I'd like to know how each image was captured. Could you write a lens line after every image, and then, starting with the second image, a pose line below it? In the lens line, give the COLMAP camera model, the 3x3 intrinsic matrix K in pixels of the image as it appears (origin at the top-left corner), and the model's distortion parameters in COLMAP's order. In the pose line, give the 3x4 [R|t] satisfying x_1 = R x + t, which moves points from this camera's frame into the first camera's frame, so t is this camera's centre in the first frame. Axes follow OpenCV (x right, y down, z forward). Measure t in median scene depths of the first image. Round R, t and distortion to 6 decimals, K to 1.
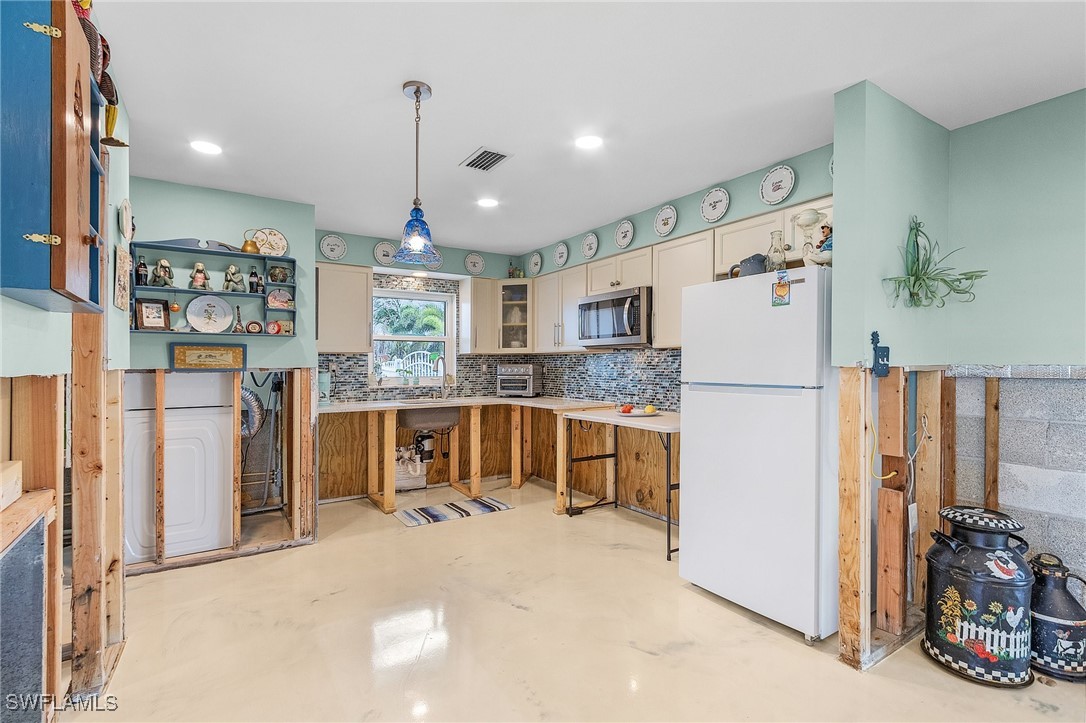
lens RADIAL K [[503.5, 0, 528.2], [0, 503.5, 373.6], [0, 0, 1]] dist [0.000175, -0.000074]
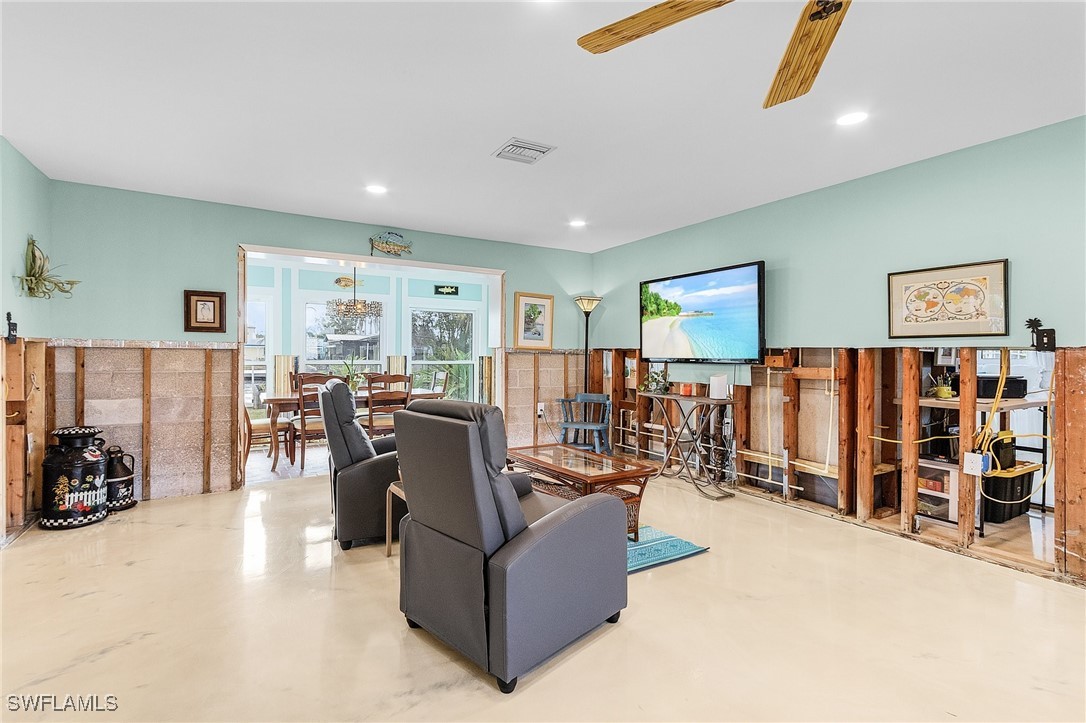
lens RADIAL K [[500.4, 0, 531.4], [0, 500.4, 357.0], [0, 0, 1]] dist [0.000639, 0.000244]
pose [[0.031236, -0.000493, 0.999512, -0.332029], [0.005539, 0.999985, 0.000320, 0.025284], [-0.999497, 0.005526, 0.031238, -0.255881]]
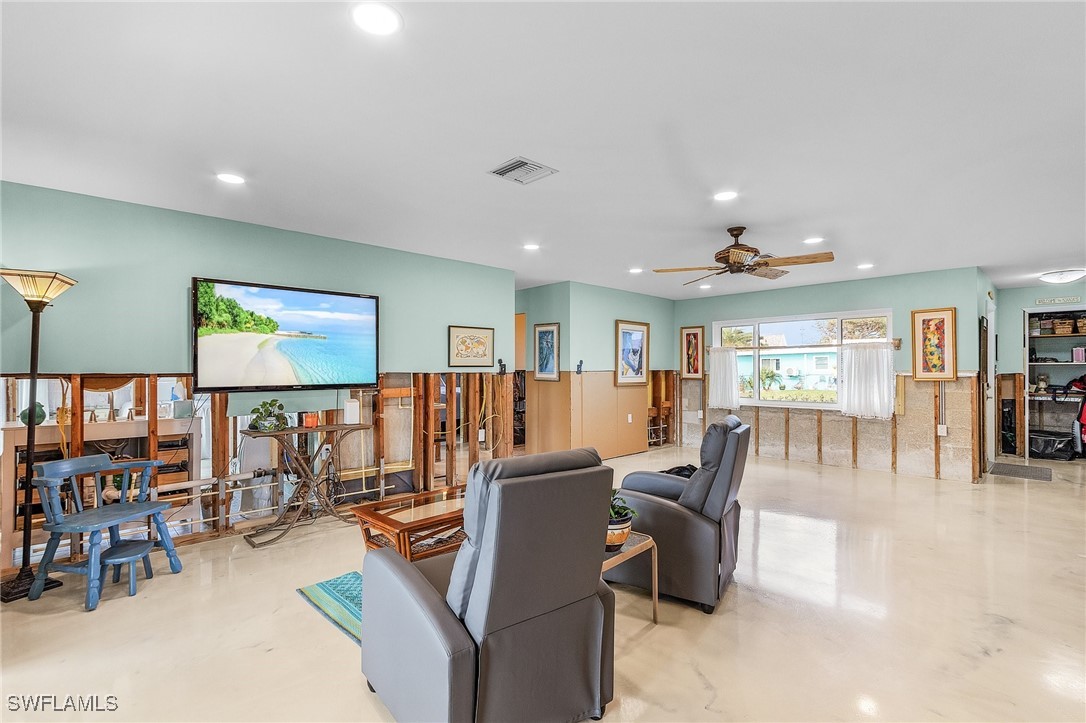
lens RADIAL K [[496.5, 0, 529.9], [0, 496.5, 366.1], [0, 0, 1]] dist [0.002851, -0.000043]
pose [[-0.979658, 0.003716, -0.200642, 0.487450], [0.001868, 0.999954, 0.009396, -0.012040], [0.200668, 0.008830, -0.979620, 0.417626]]
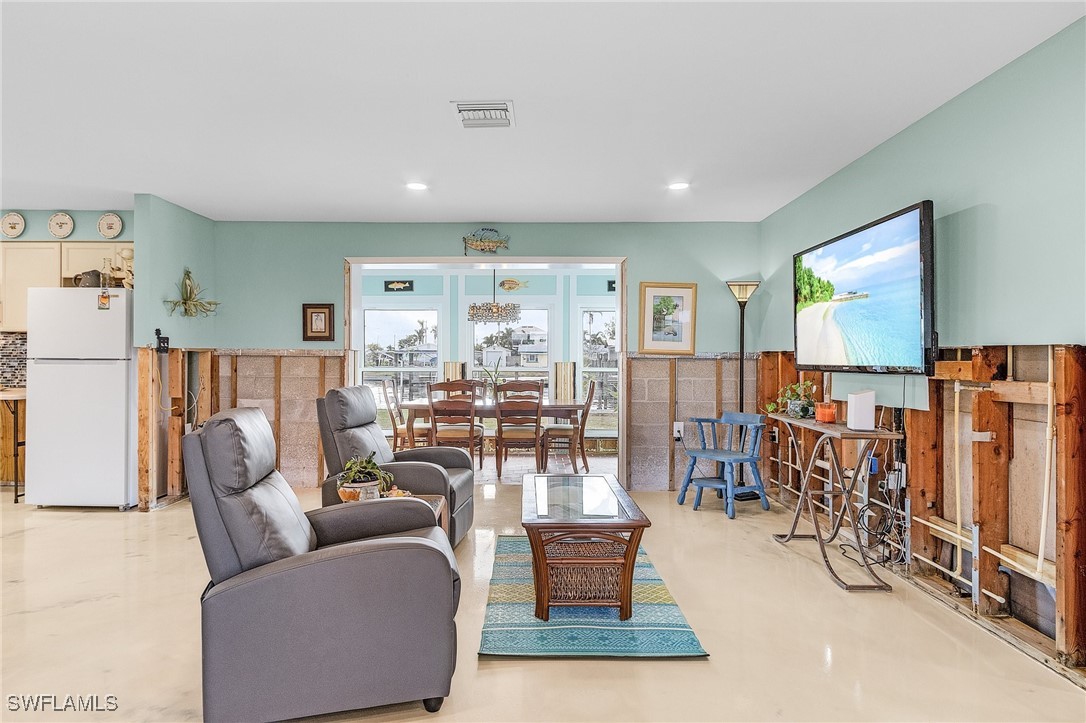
lens RADIAL K [[566.9, 0, 534.5], [0, 566.9, 362.6], [0, 0, 1]] dist [0.002554, -0.000475]
pose [[0.542705, 0.000830, 0.839923, -0.151237], [0.005485, 0.999975, -0.004533, 0.028154], [-0.839905, 0.007067, 0.542687, -0.622227]]
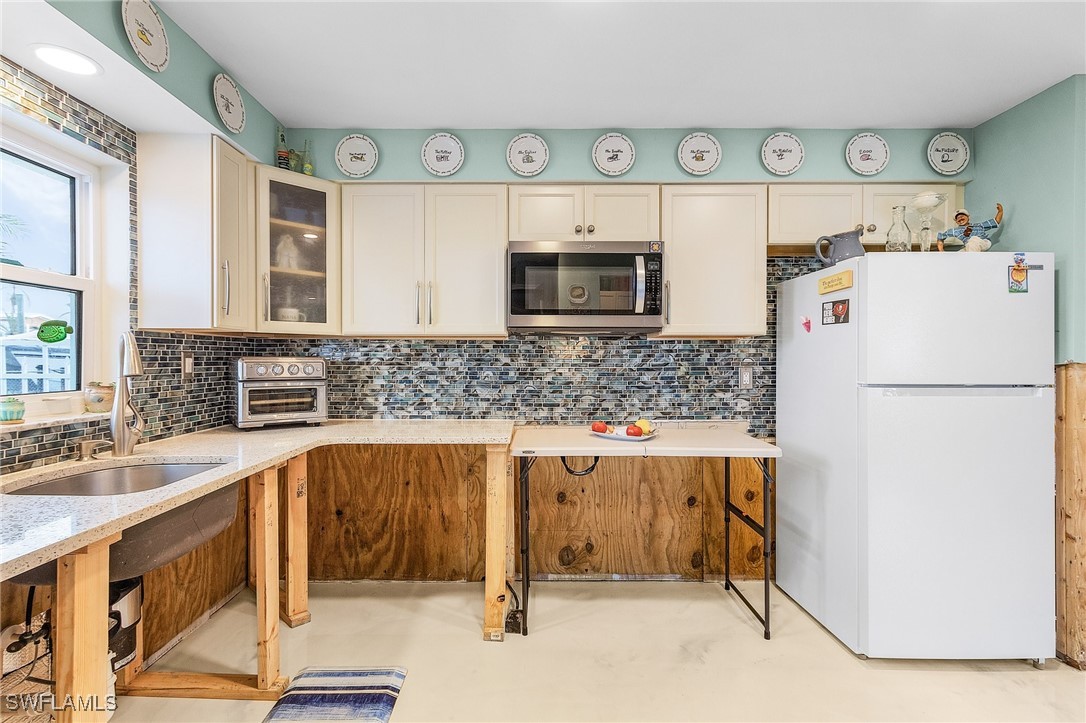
lens RADIAL K [[510.9, 0, 541.4], [0, 510.9, 365.6], [0, 0, 1]] dist [-0.000229, -0.000016]
pose [[0.529402, -0.006706, 0.848345, -0.364238], [0.010798, 0.999941, 0.001166, -0.010316], [-0.848302, 0.008543, 0.529443, 0.660923]]
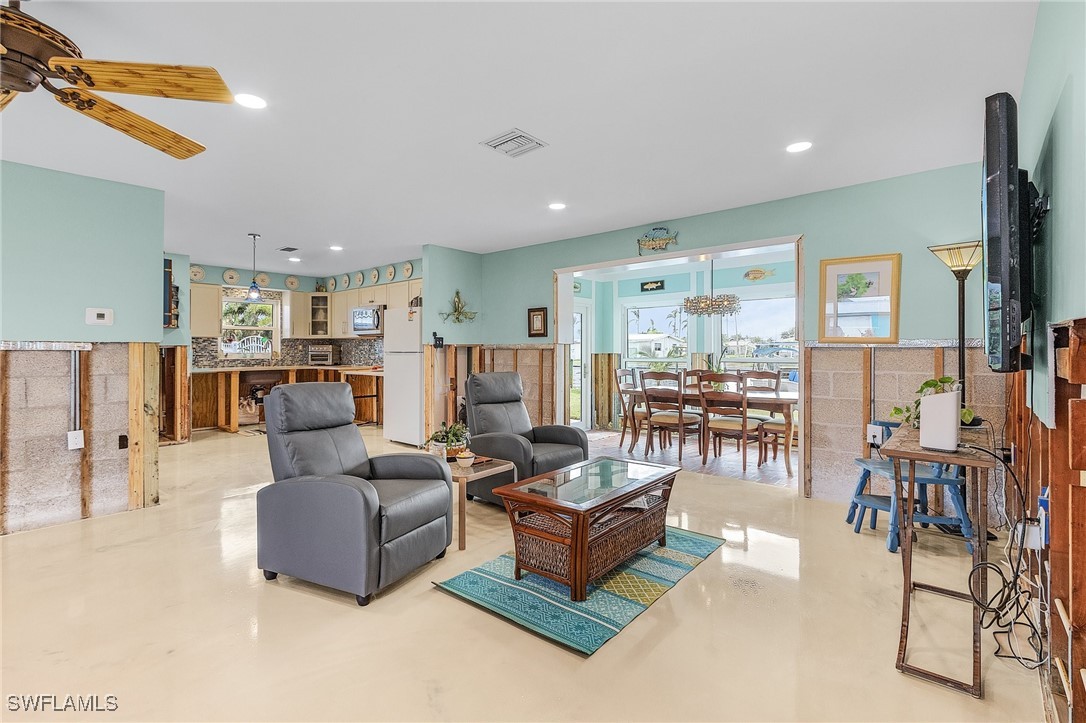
lens RADIAL K [[500.4, 0, 531.4], [0, 500.4, 357.0], [0, 0, 1]] dist [0.000639, 0.000244]
pose [[0.957345, -0.003052, 0.288932, 0.189572], [0.003931, 0.999989, -0.002462, 0.031721], [-0.288922, 0.003493, 0.957346, -0.878426]]
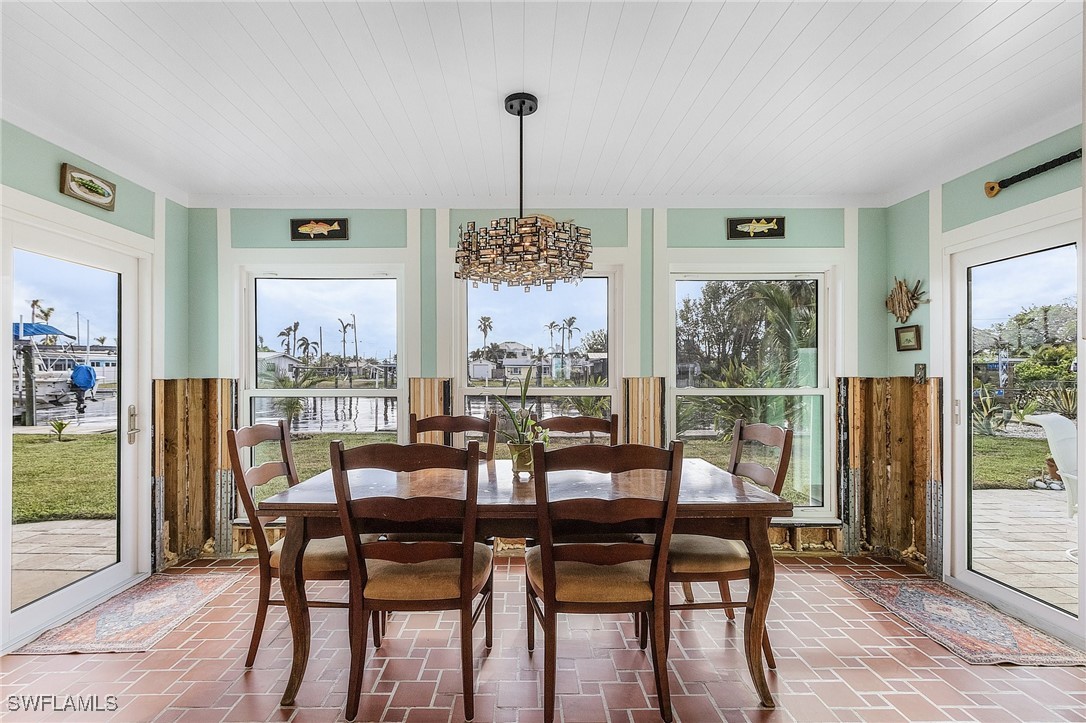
lens RADIAL K [[503.5, 0, 528.2], [0, 503.5, 373.6], [0, 0, 1]] dist [0.000175, -0.000074]
pose [[0.522467, 0.000917, 0.852659, 0.606330], [0.008722, 0.999941, -0.006420, 0.015952], [-0.852615, 0.010791, 0.522428, 0.001695]]
